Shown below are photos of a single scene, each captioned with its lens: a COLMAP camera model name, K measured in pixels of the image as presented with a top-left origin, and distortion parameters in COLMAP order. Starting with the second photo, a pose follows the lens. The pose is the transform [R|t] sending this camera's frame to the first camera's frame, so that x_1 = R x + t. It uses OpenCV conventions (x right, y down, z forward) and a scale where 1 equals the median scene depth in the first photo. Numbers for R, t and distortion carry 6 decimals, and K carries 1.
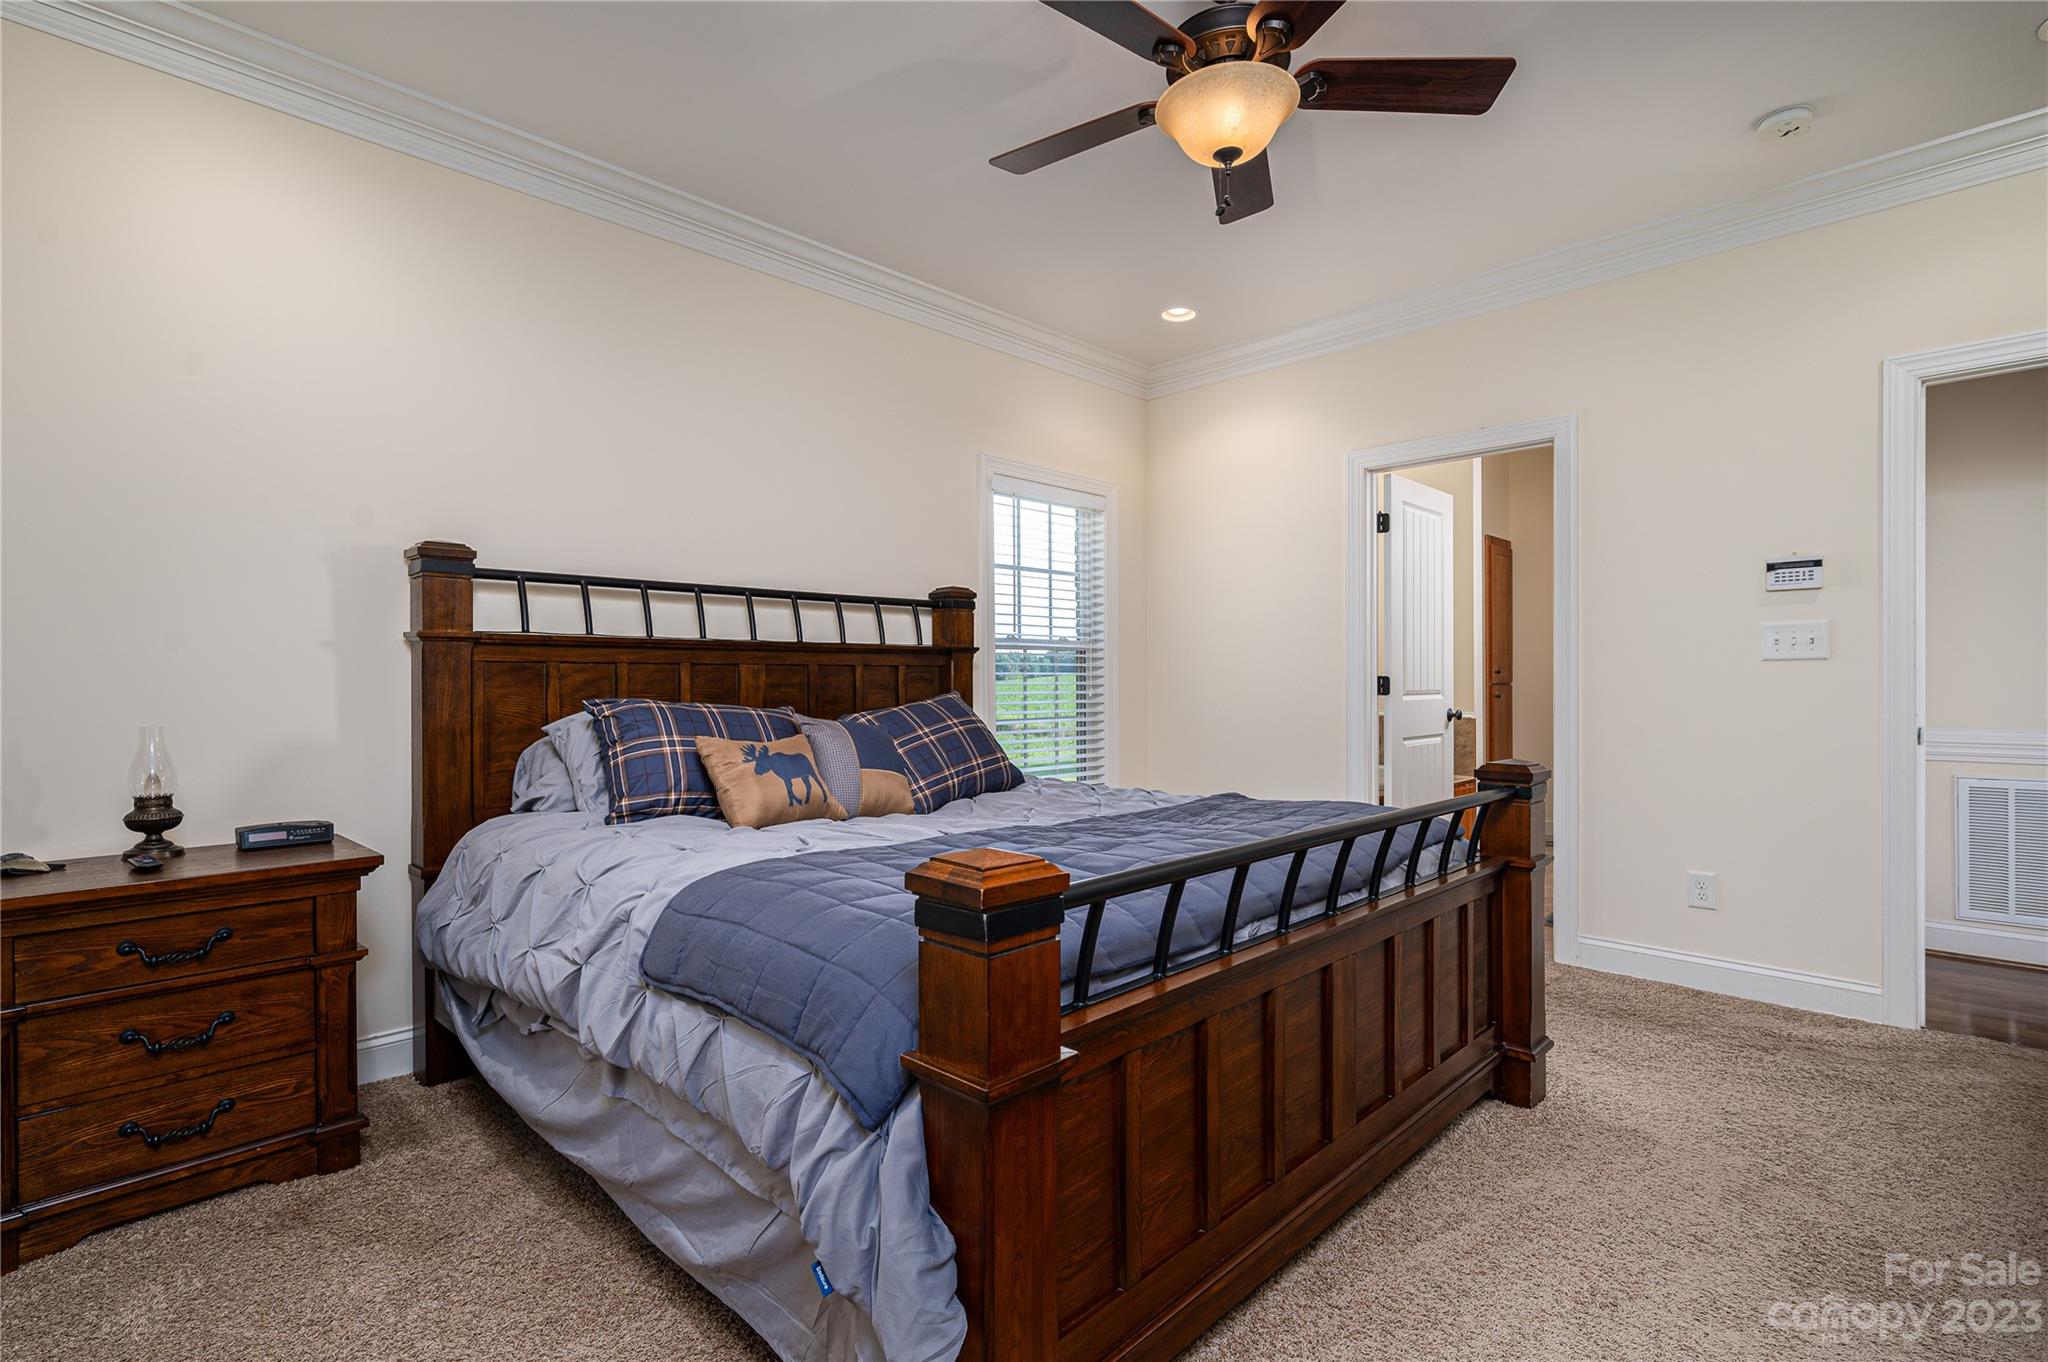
lens RADIAL K [[967.7, 0, 1024.0], [0, 967.7, 681.0], [0, 0, 1]] dist [-0.000898, -0.000048]
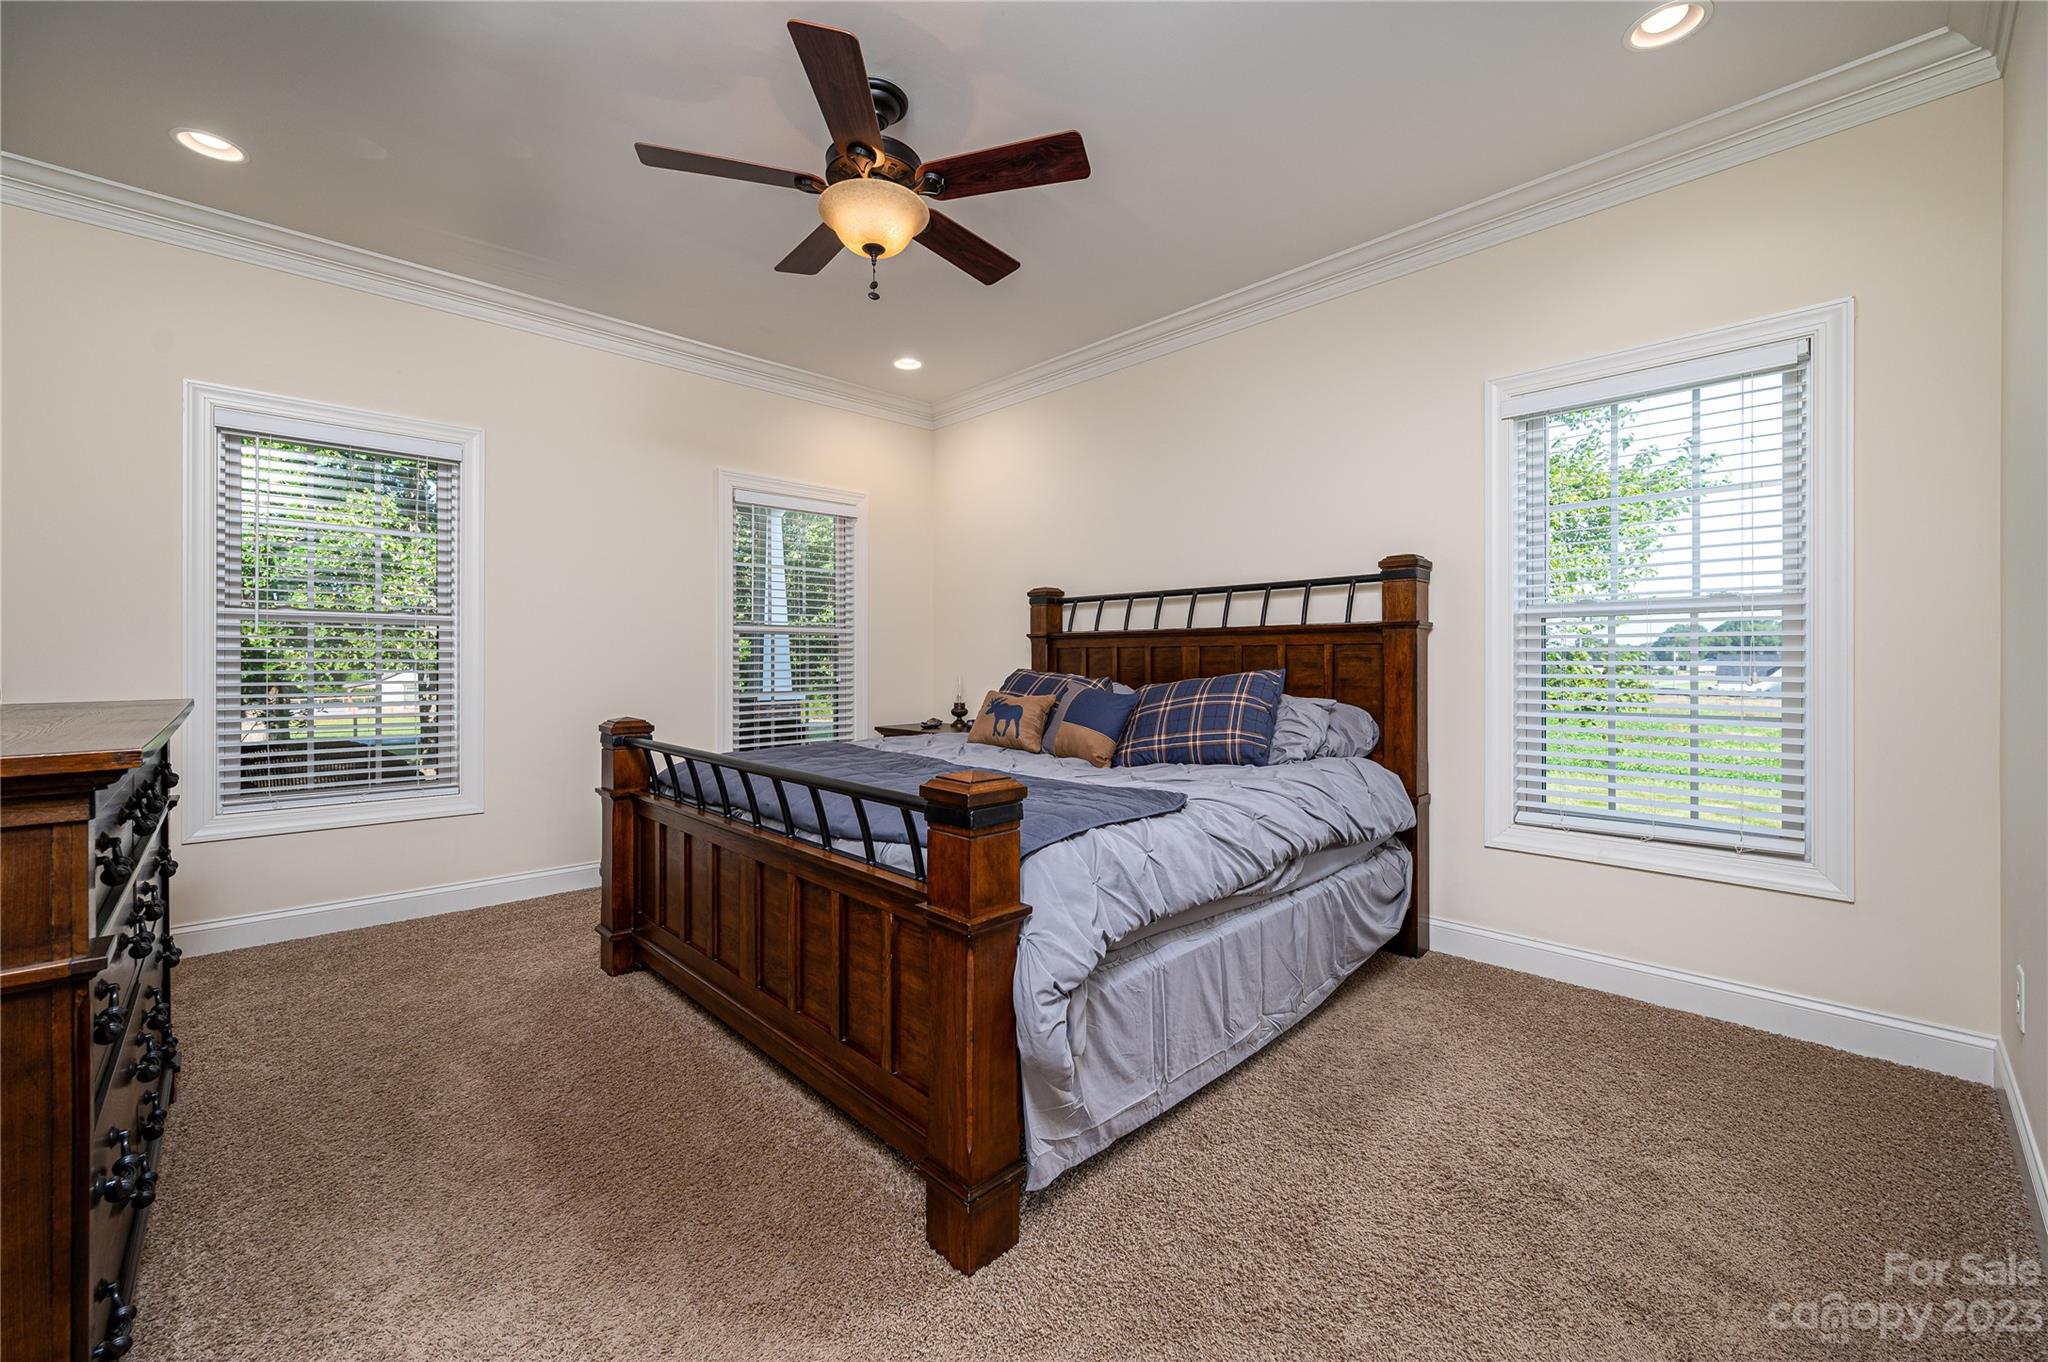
lens RADIAL K [[813.3, 0, 1024.0], [0, 813.3, 681.0], [0, 0, 1]] dist [0.000207, 0.000018]
pose [[-0.035791, 0.018619, -0.999186, 0.797958], [-0.009288, 0.999777, 0.018963, 0.010368], [0.999316, 0.009960, -0.035610, 0.775560]]
